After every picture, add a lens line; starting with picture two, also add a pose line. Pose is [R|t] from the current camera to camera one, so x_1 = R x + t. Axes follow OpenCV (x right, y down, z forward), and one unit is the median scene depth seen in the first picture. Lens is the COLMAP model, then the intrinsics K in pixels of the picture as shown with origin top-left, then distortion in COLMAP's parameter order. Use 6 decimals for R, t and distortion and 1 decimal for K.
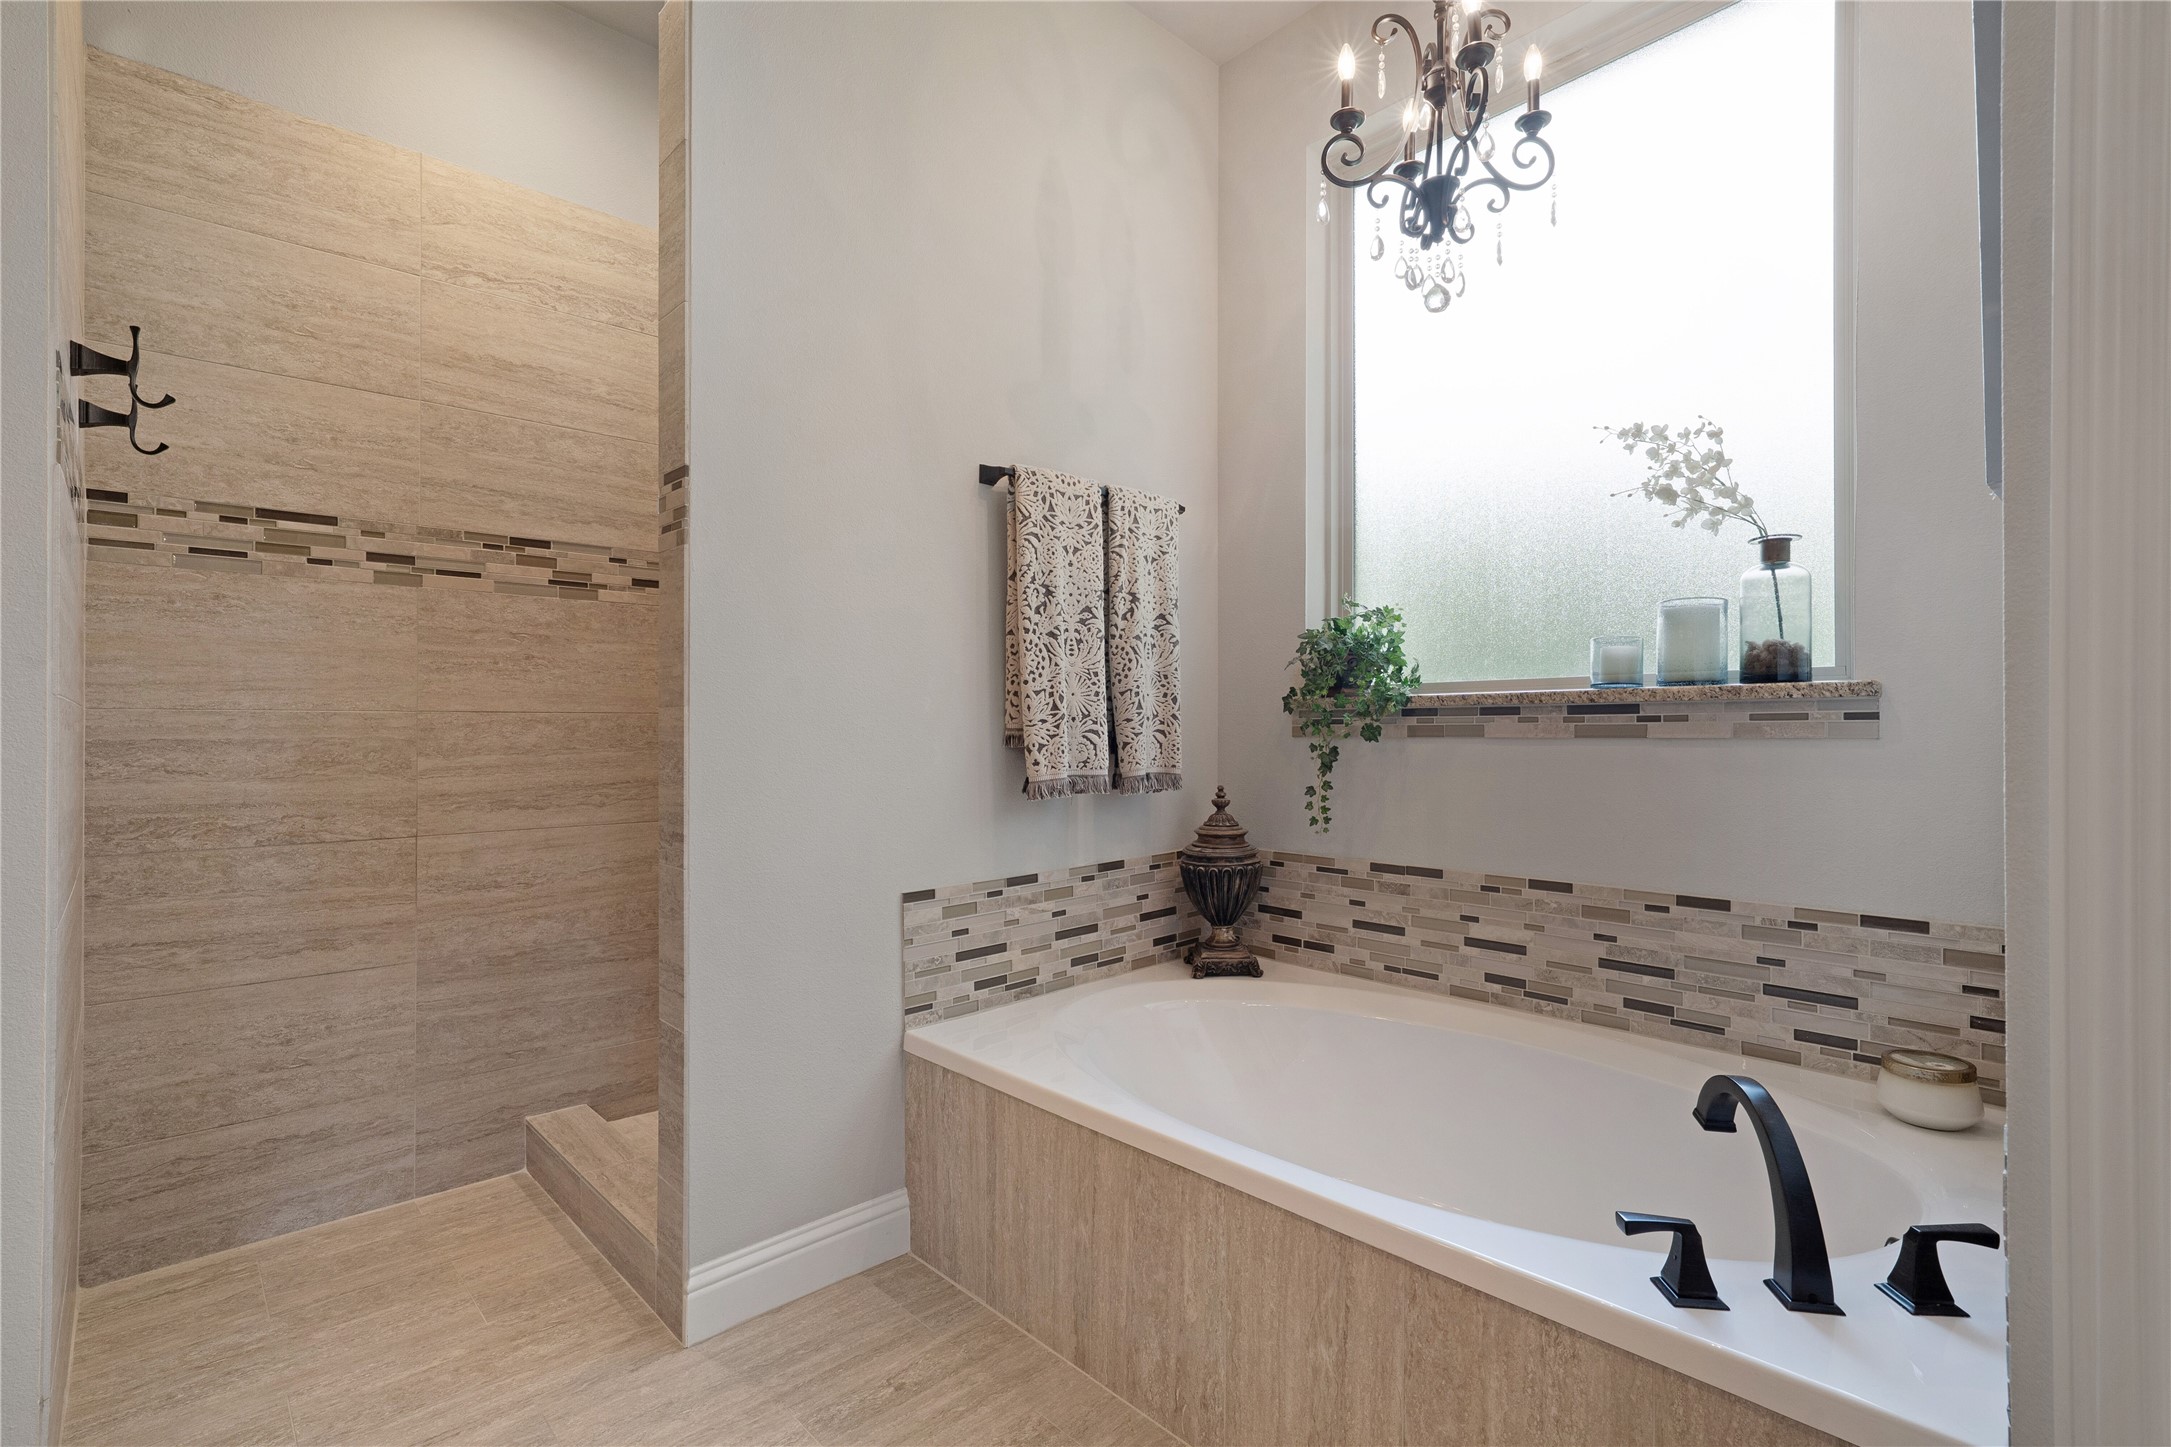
lens RADIAL K [[993.4, 0, 1110.4], [0, 993.4, 727.5], [0, 0, 1]] dist [-0.003003, -0.000496]
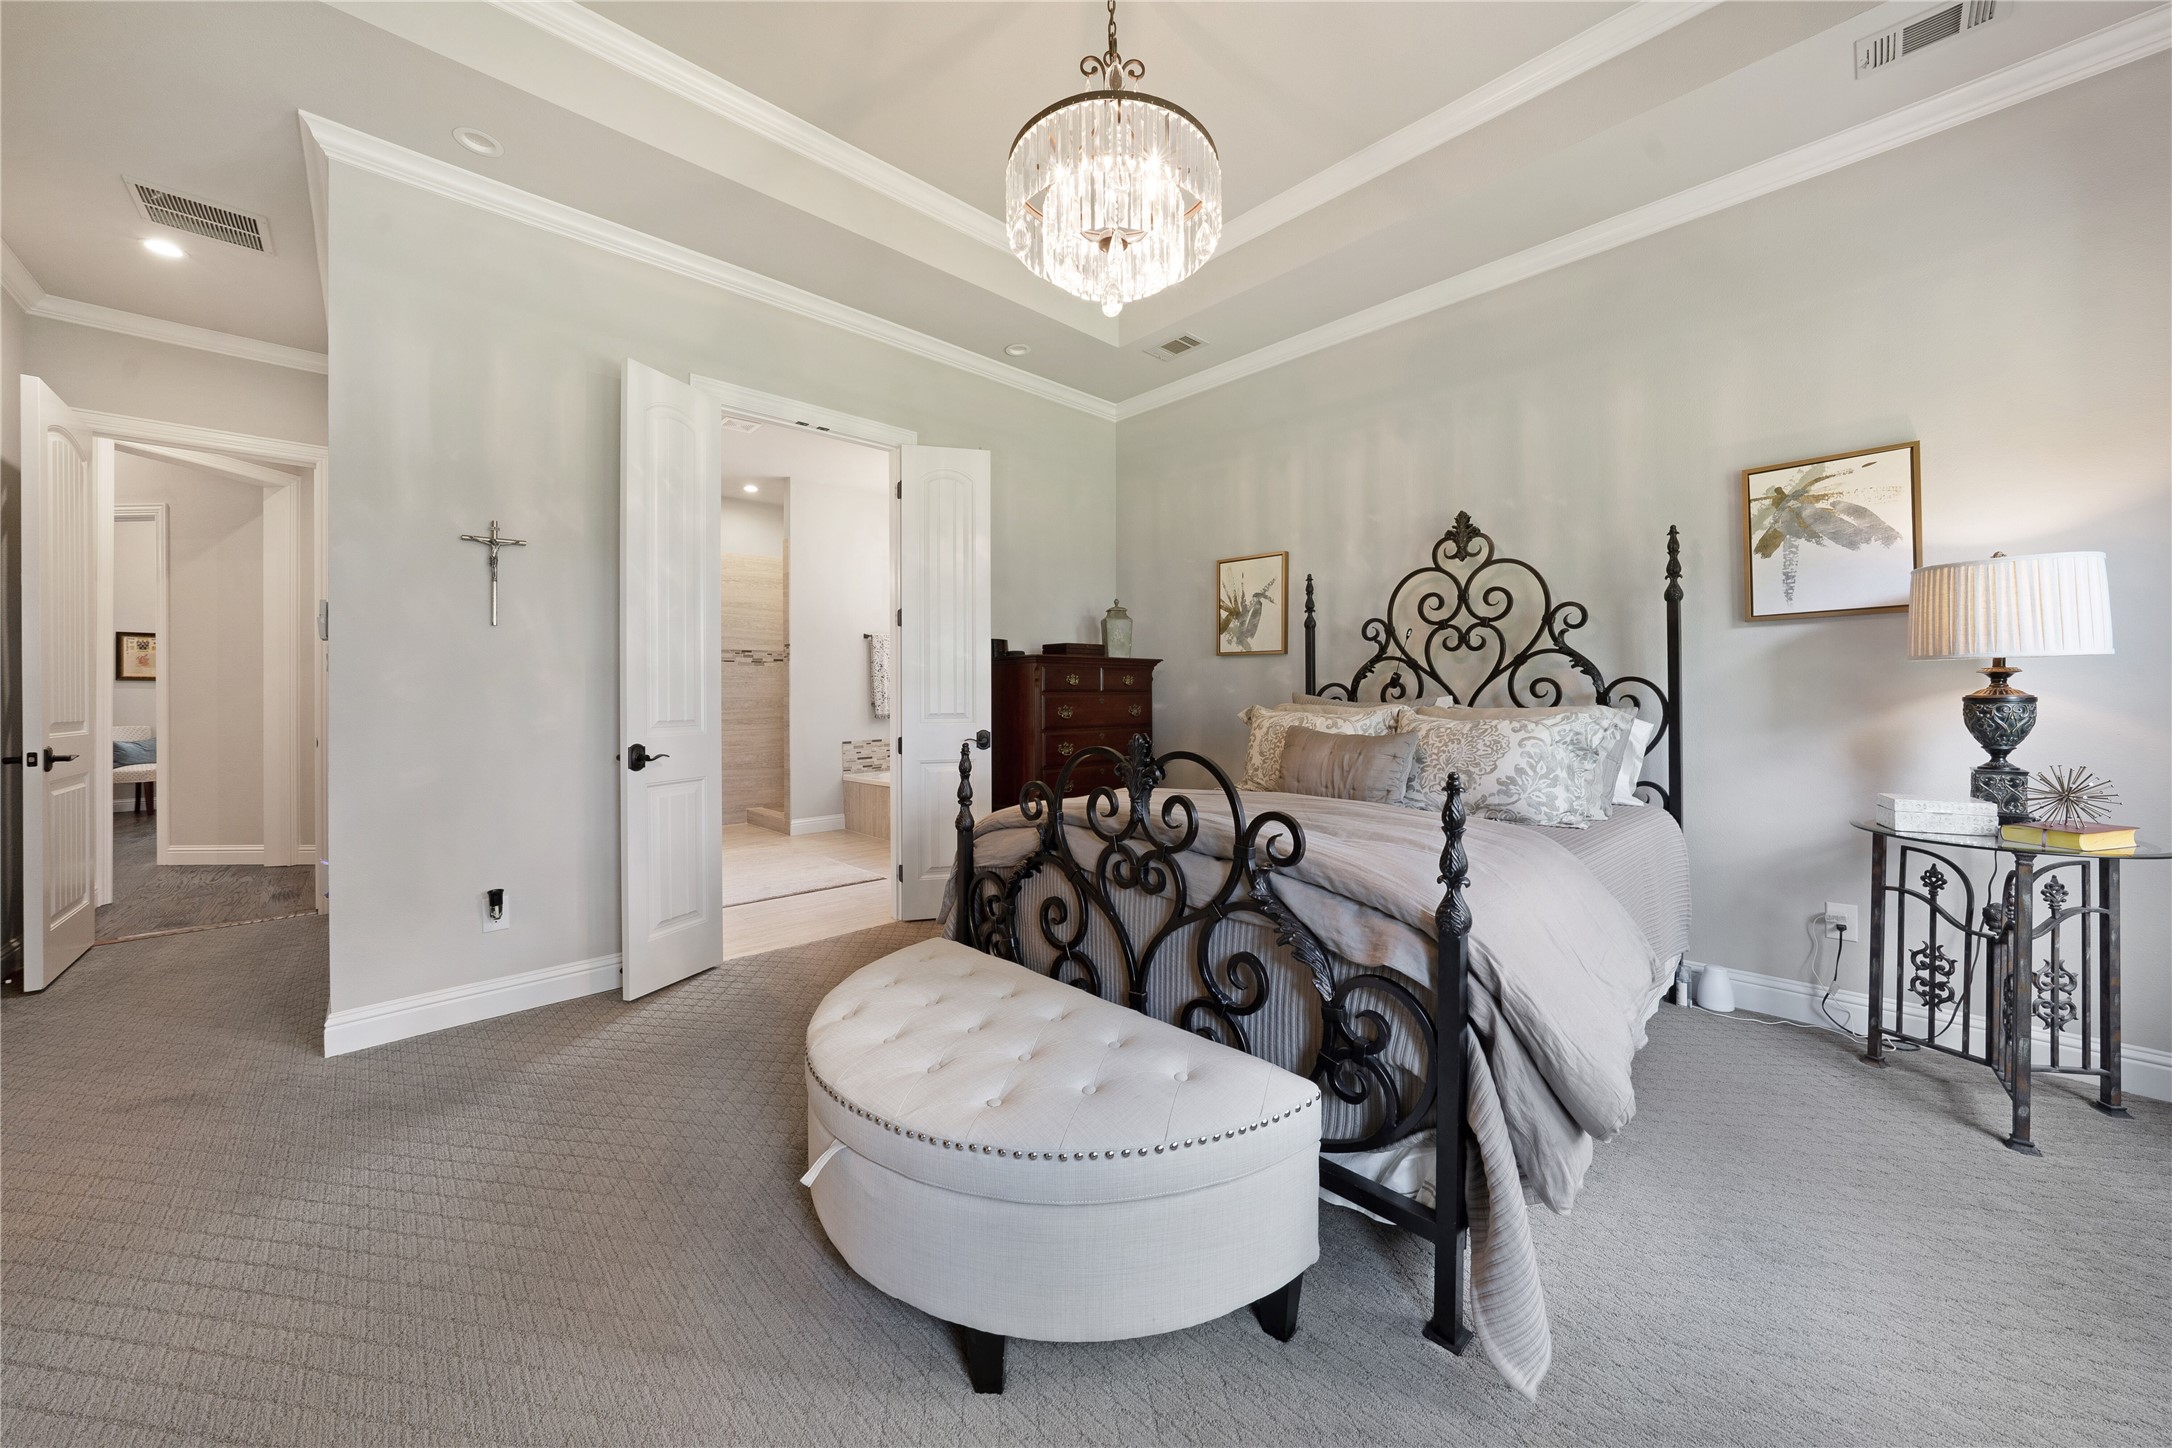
lens RADIAL K [[766.6, 0, 1094.8], [0, 766.6, 708.0], [0, 0, 1]] dist [-0.012962, 0.000046]
pose [[0.999879, -0.005806, -0.014428, 0.780602], [0.005960, 0.999925, 0.010677, 0.000924], [0.014365, -0.010762, 0.999839, -1.903379]]
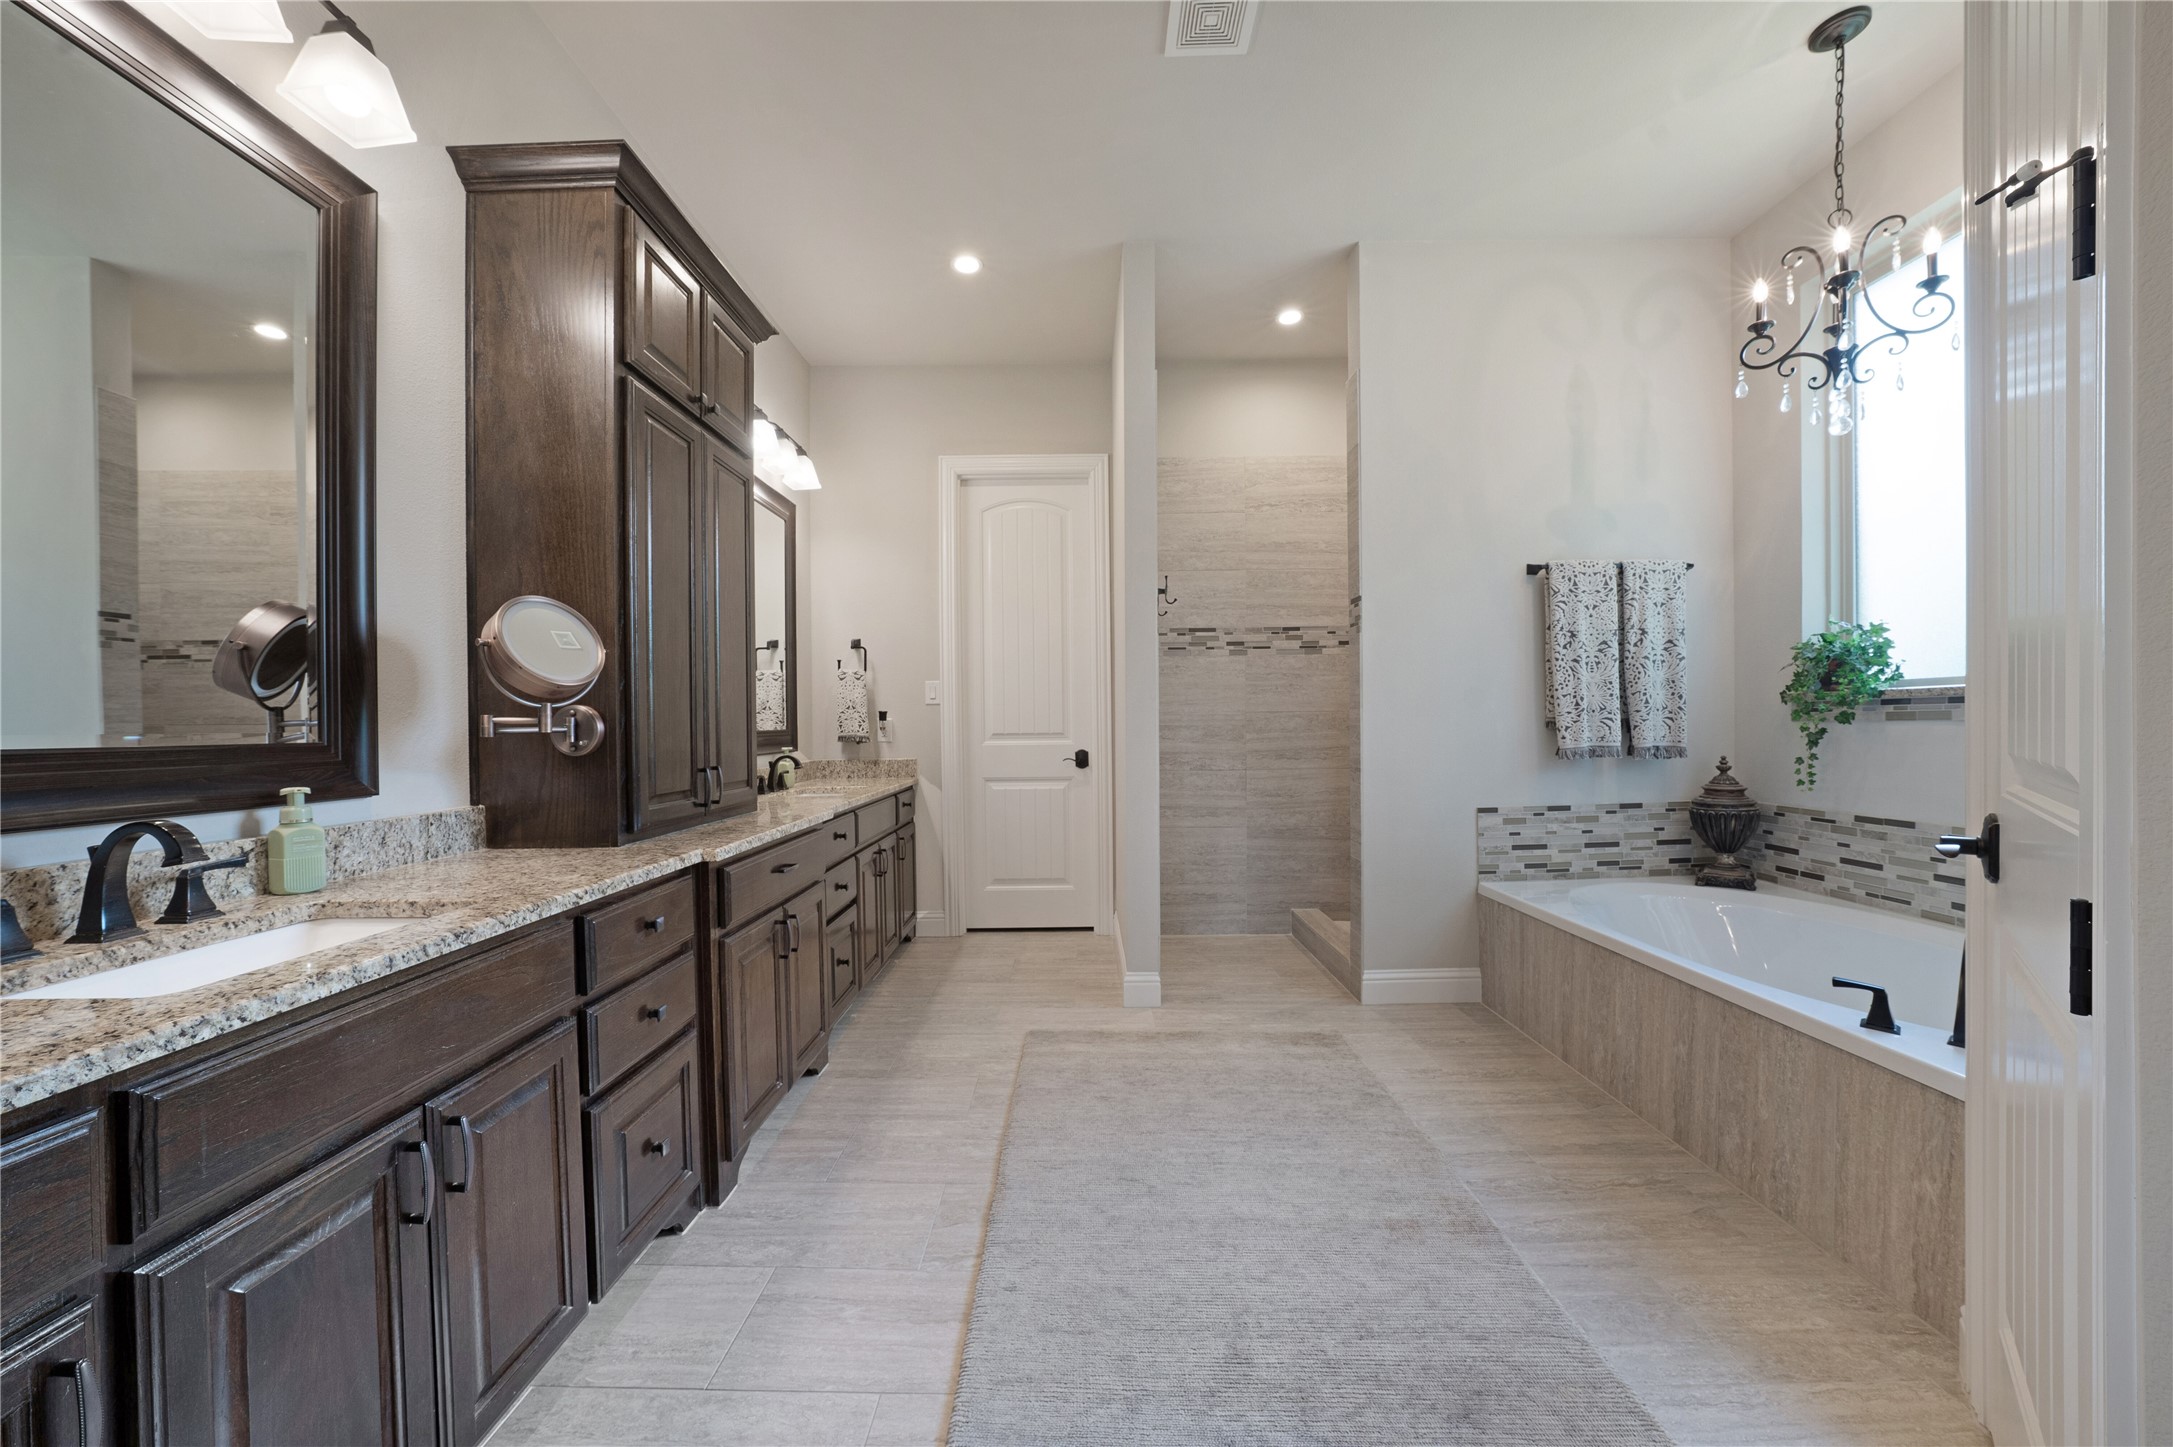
lens RADIAL K [[778.5, 0, 1086.5], [0, 778.5, 723.5], [0, 0, 1]] dist [-0.026307, -0.000013]
pose [[0.718282, -0.004447, -0.695738, 0.237993], [0.009135, 0.999954, 0.003040, 0.000138], [0.695692, -0.008539, 0.718289, -0.470374]]
